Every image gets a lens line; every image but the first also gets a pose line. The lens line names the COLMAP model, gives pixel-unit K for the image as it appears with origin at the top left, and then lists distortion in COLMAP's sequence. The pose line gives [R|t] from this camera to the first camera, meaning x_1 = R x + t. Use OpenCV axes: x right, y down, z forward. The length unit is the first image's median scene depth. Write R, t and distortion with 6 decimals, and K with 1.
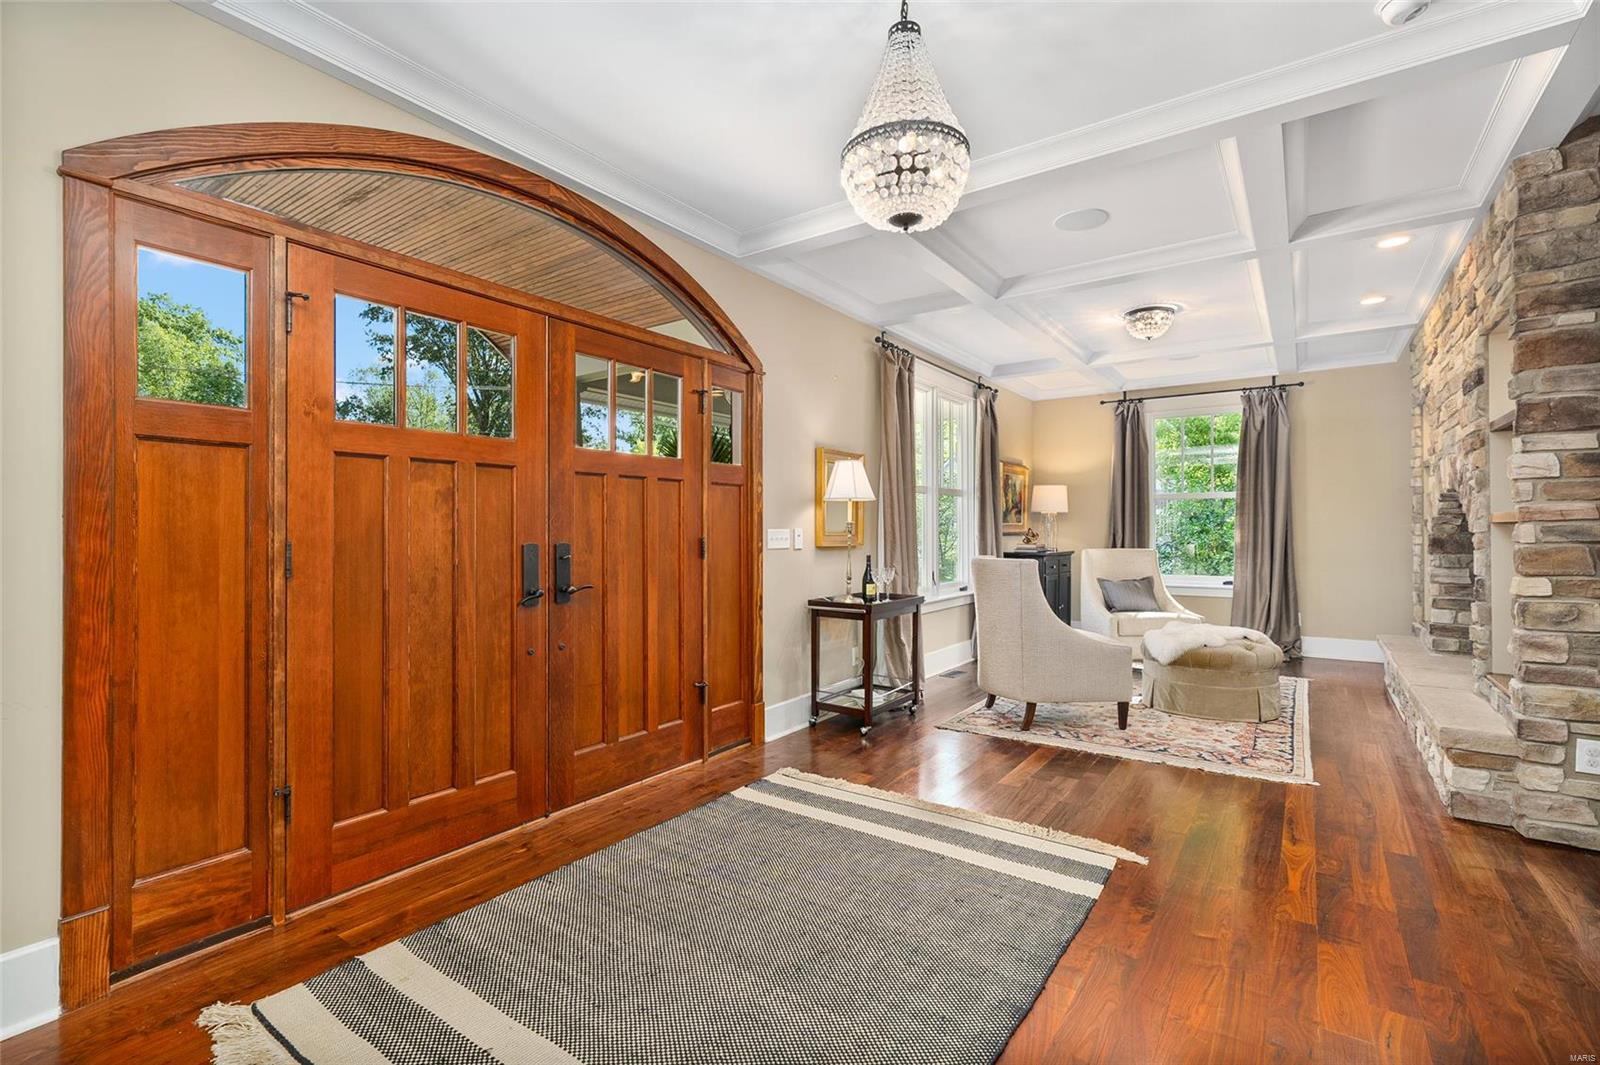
lens RADIAL K [[724.2, 0, 796.3], [0, 724.2, 528.7], [0, 0, 1]] dist [-0.000872, 0.000203]
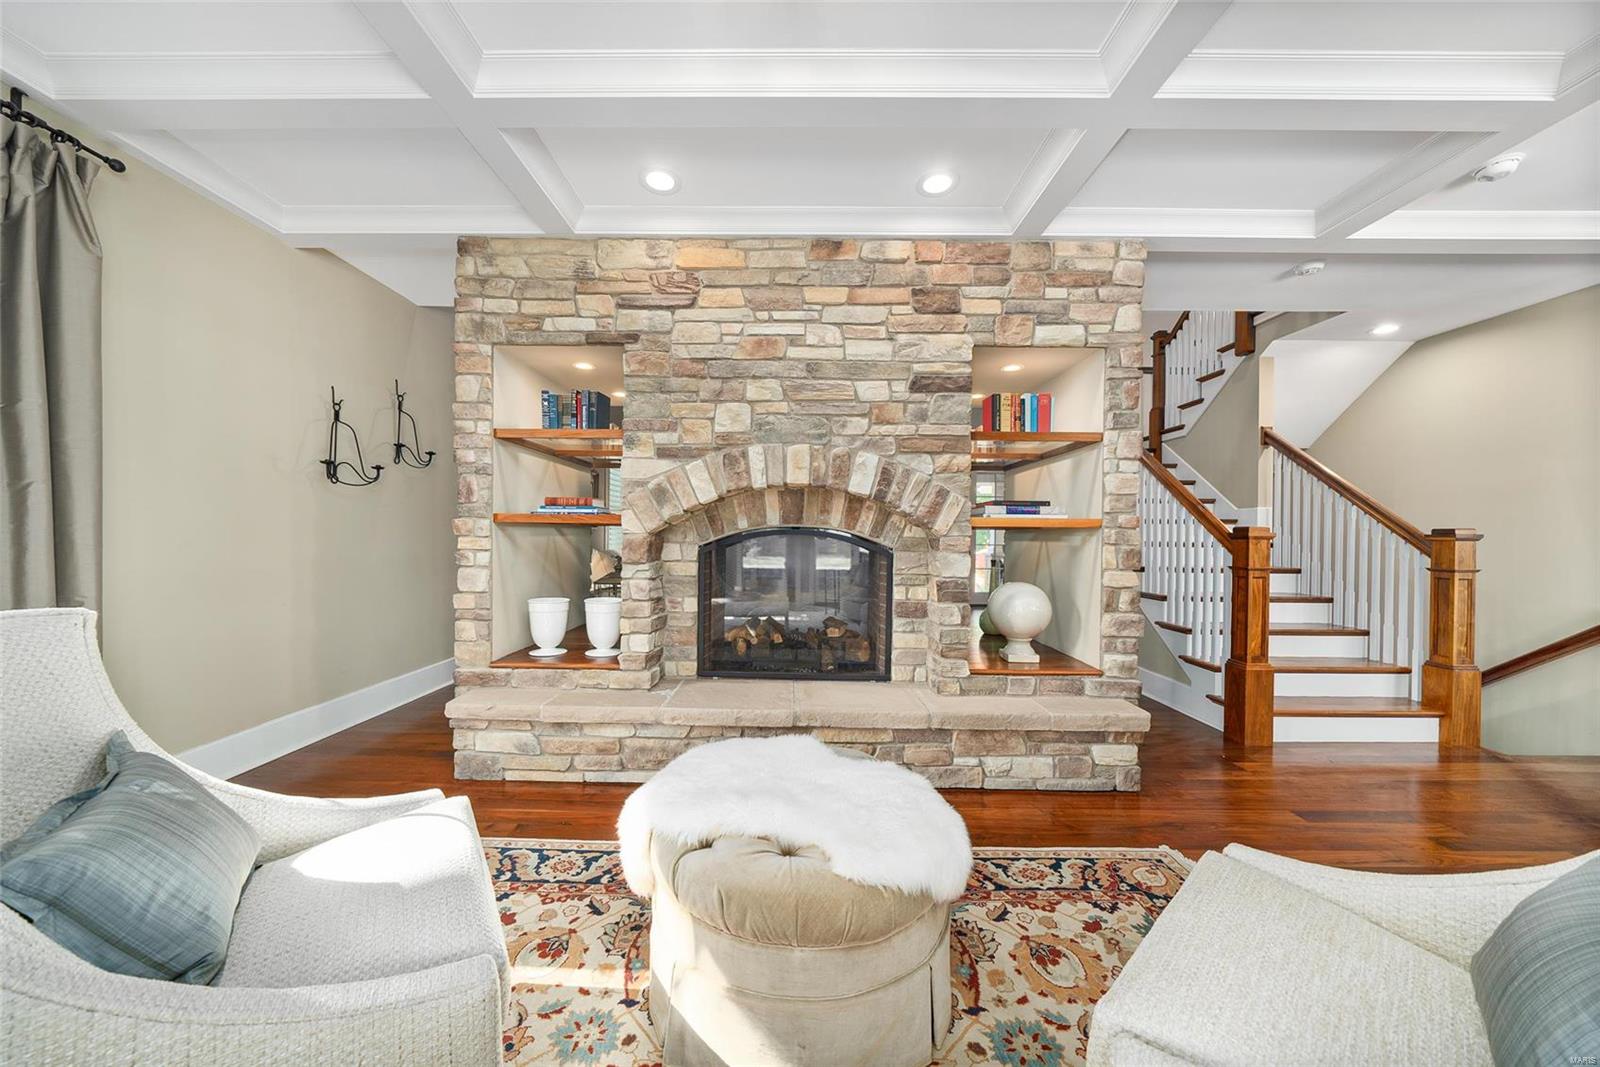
lens RADIAL K [[554.3, 0, 792.7], [0, 554.3, 537.0], [0, 0, 1]] dist [-0.002151, 0.000087]
pose [[-0.565400, -0.008838, 0.824769, 0.396792], [-0.010403, 0.999939, 0.003584, 0.006332], [-0.824751, -0.006554, -0.565458, 1.508910]]
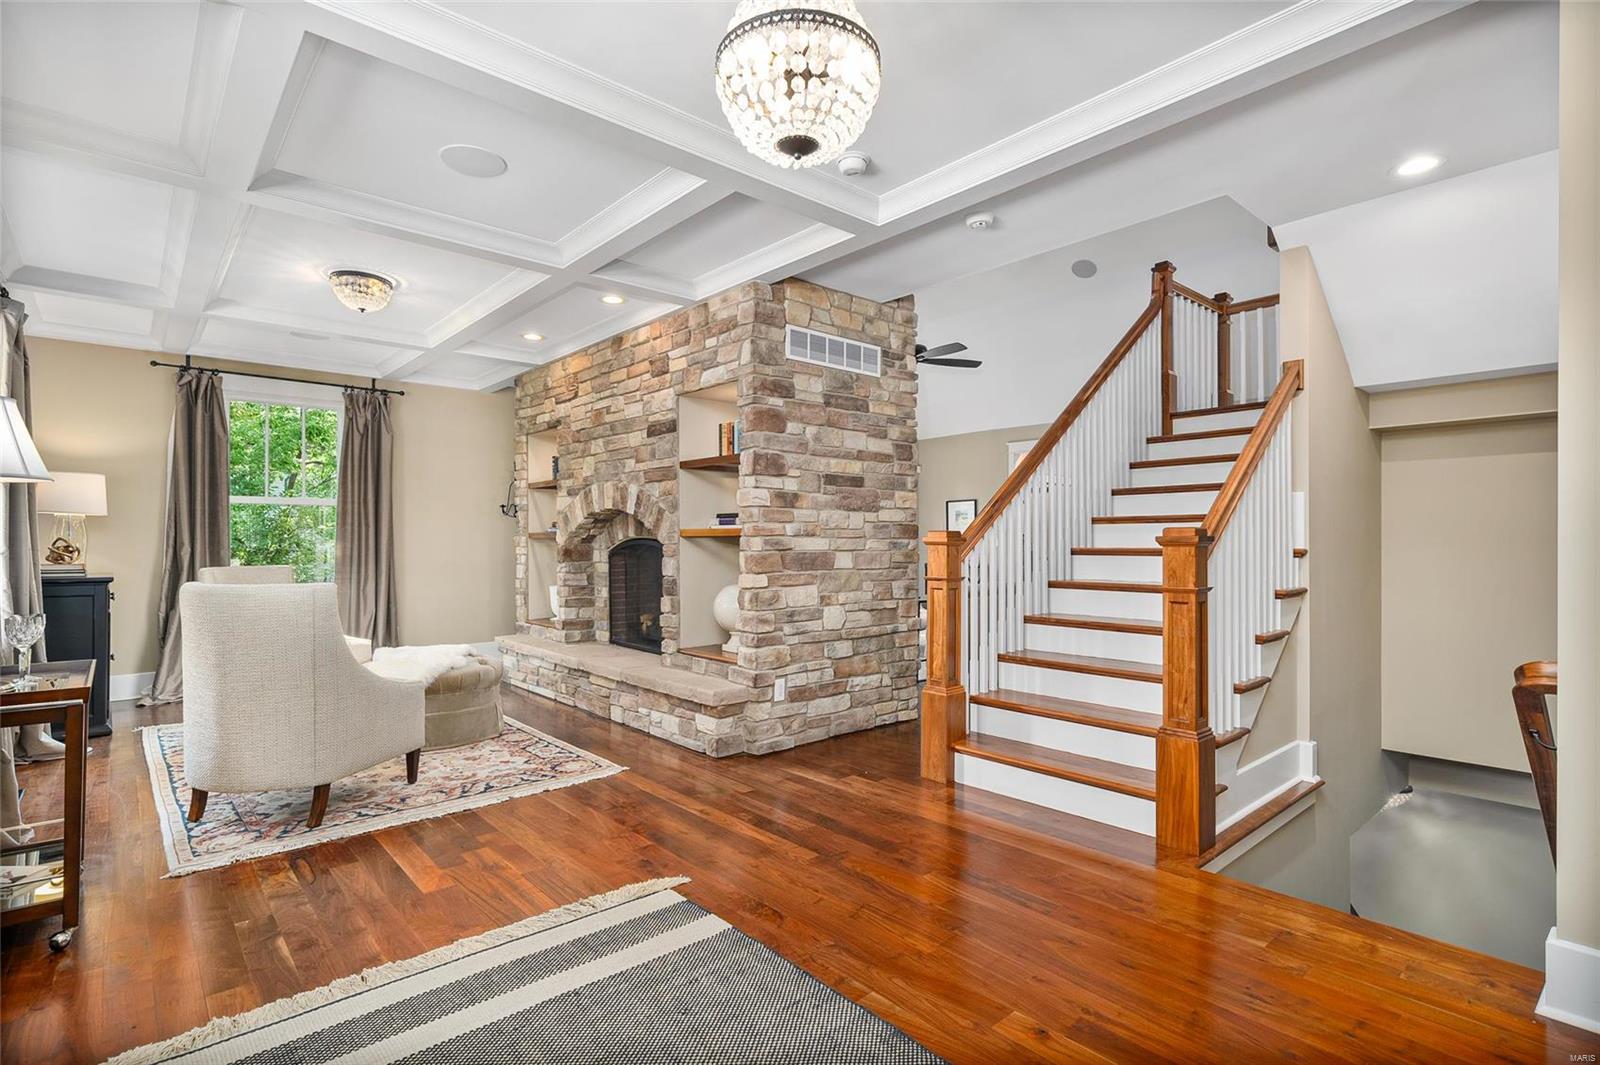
lens RADIAL K [[770.6, 0, 799.8], [0, 770.6, 539.3], [0, 0, 1]] dist [-0.003651, -0.000283]
pose [[0.227192, 0.003600, 0.973843, -0.342319], [-0.001793, 0.999993, -0.003279, 0.001248], [-0.973848, -0.001001, 0.227197, 0.416253]]
